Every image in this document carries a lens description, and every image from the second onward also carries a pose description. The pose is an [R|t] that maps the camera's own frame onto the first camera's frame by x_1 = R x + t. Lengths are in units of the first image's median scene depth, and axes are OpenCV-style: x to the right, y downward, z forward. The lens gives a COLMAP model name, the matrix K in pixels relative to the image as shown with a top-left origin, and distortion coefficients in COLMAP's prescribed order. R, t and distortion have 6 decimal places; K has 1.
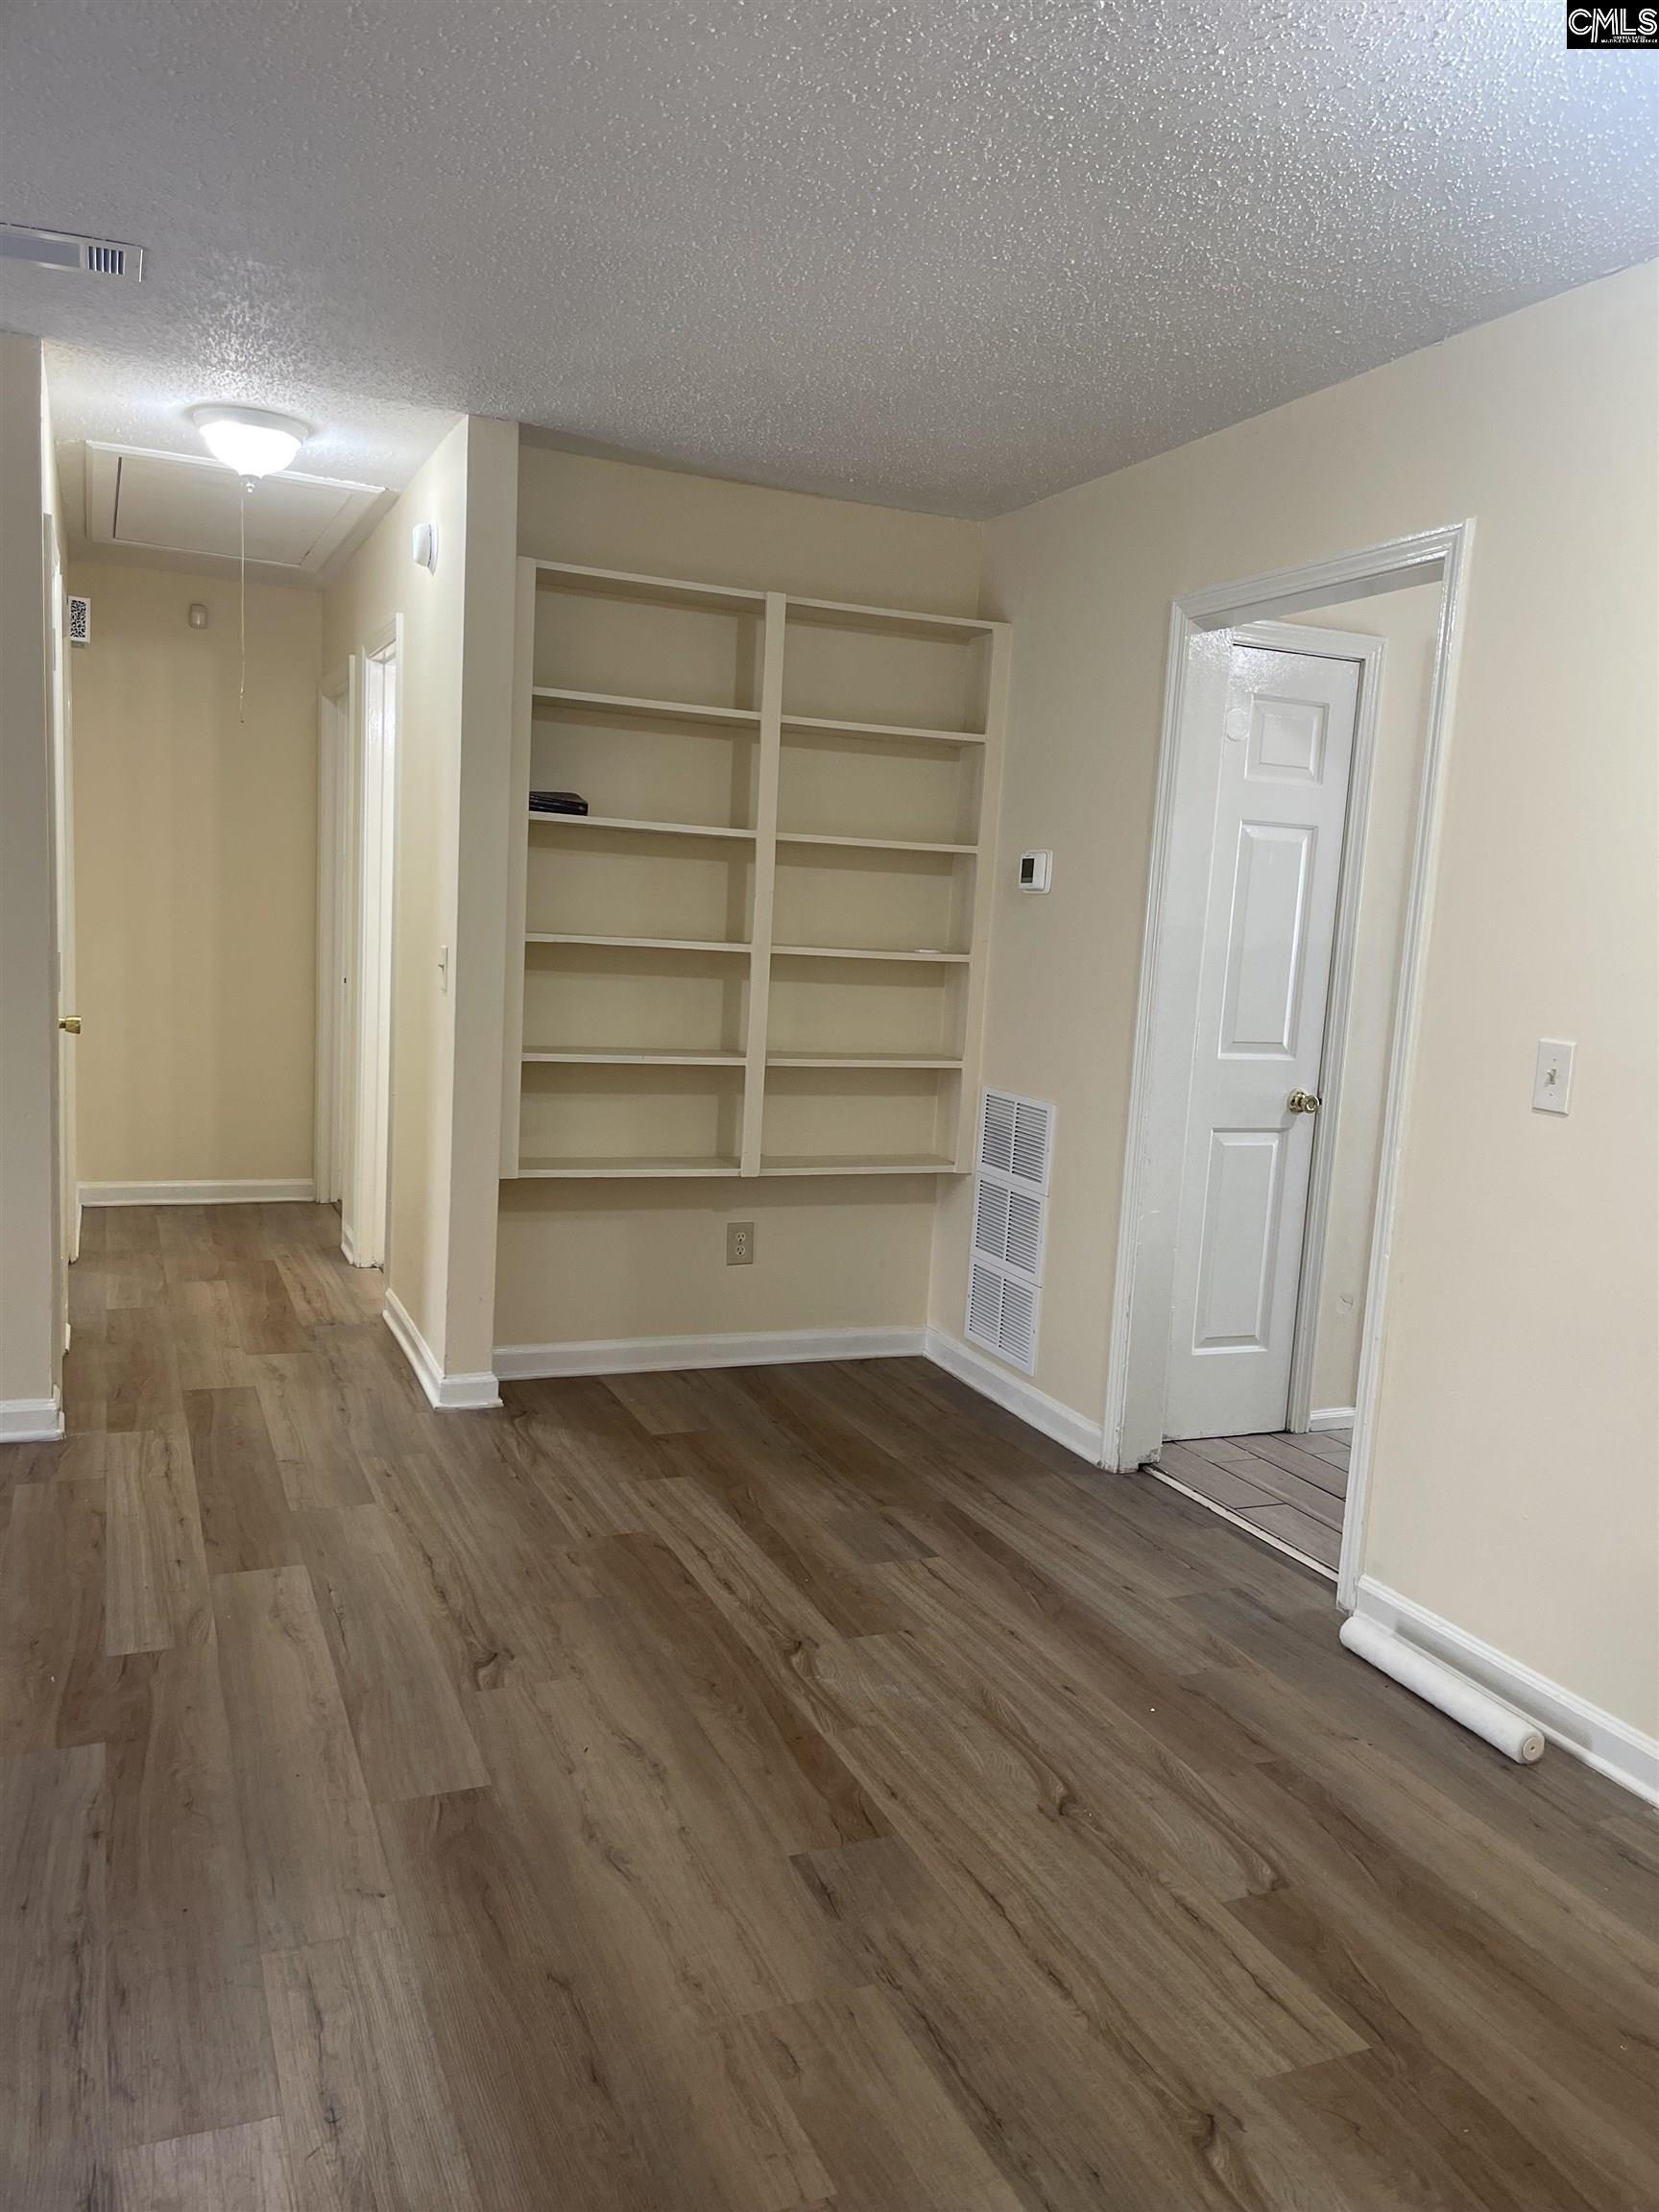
lens RADIAL K [[1663.8, 0, 832.7], [0, 1663.8, 1118.1], [0, 0, 1]] dist [0.059341, -0.077963]
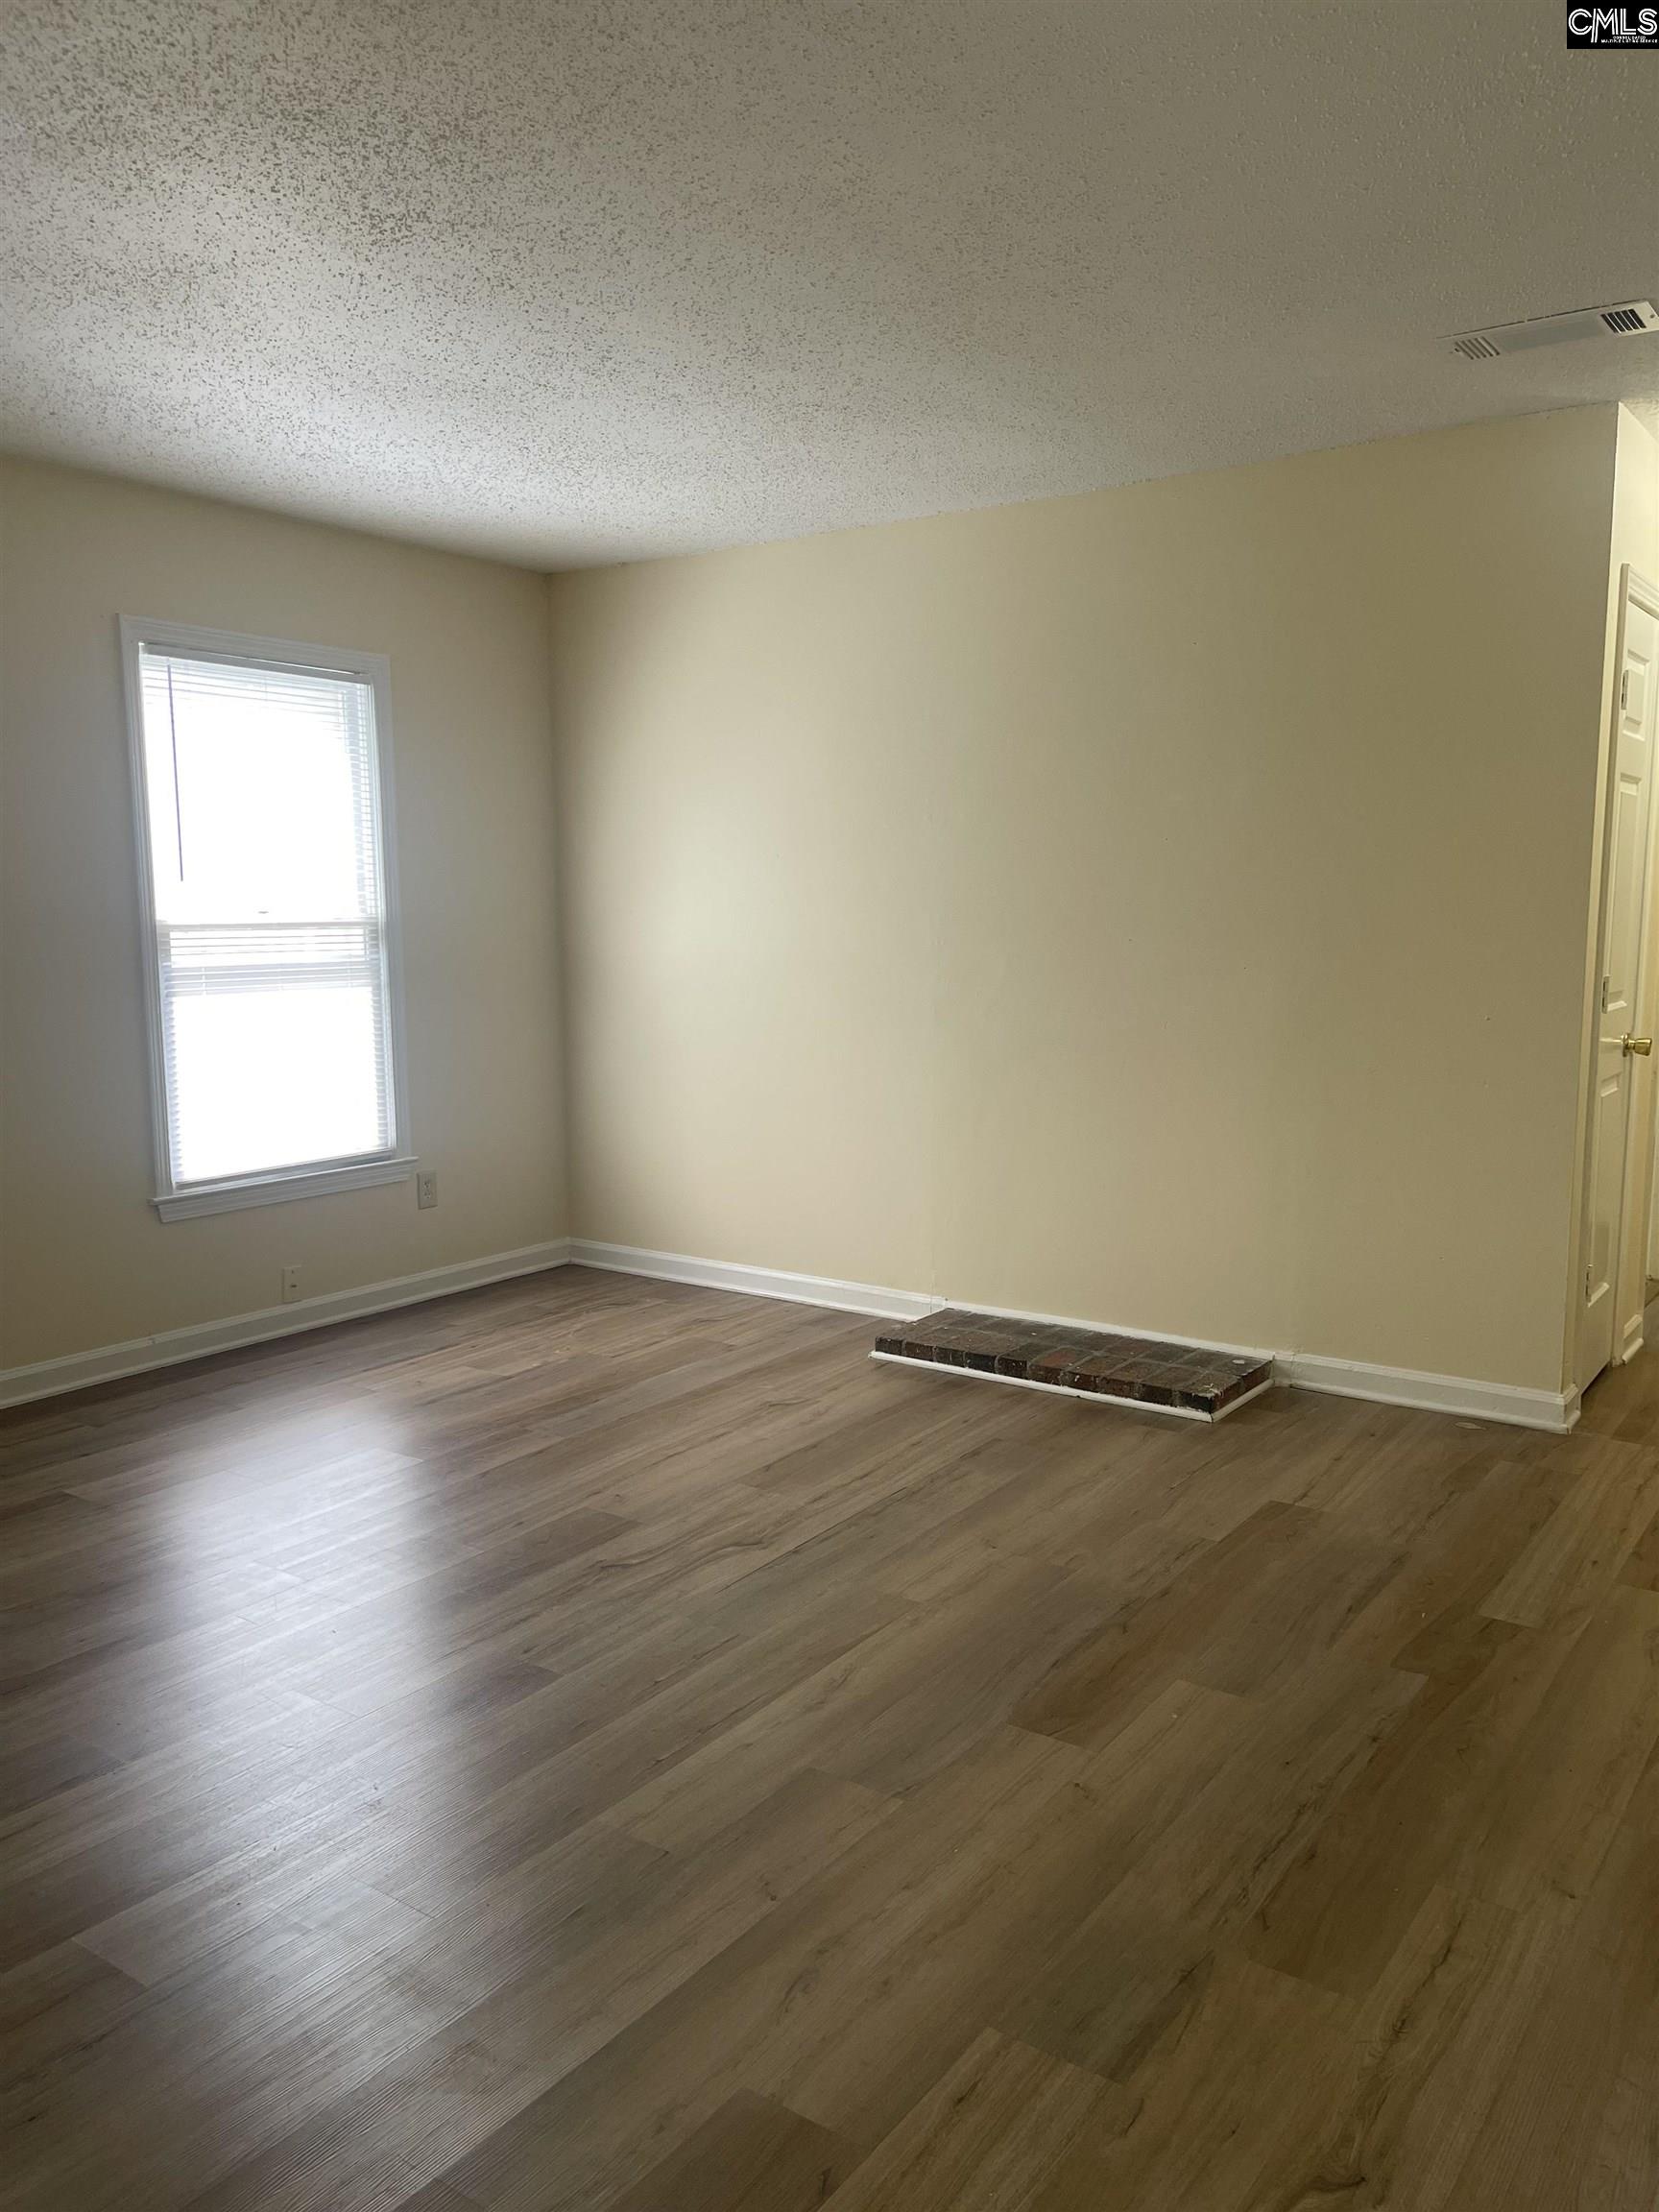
lens RADIAL K [[1663.8, 0, 843.6], [0, 1663.8, 1097.3], [0, 0, 1]] dist [0.059341, -0.077963]
pose [[0.534960, 0.049968, -0.843398, 0.245864], [-0.080873, 0.996694, 0.007753, 0.011732], [0.840998, 0.064061, 0.537233, 0.050187]]
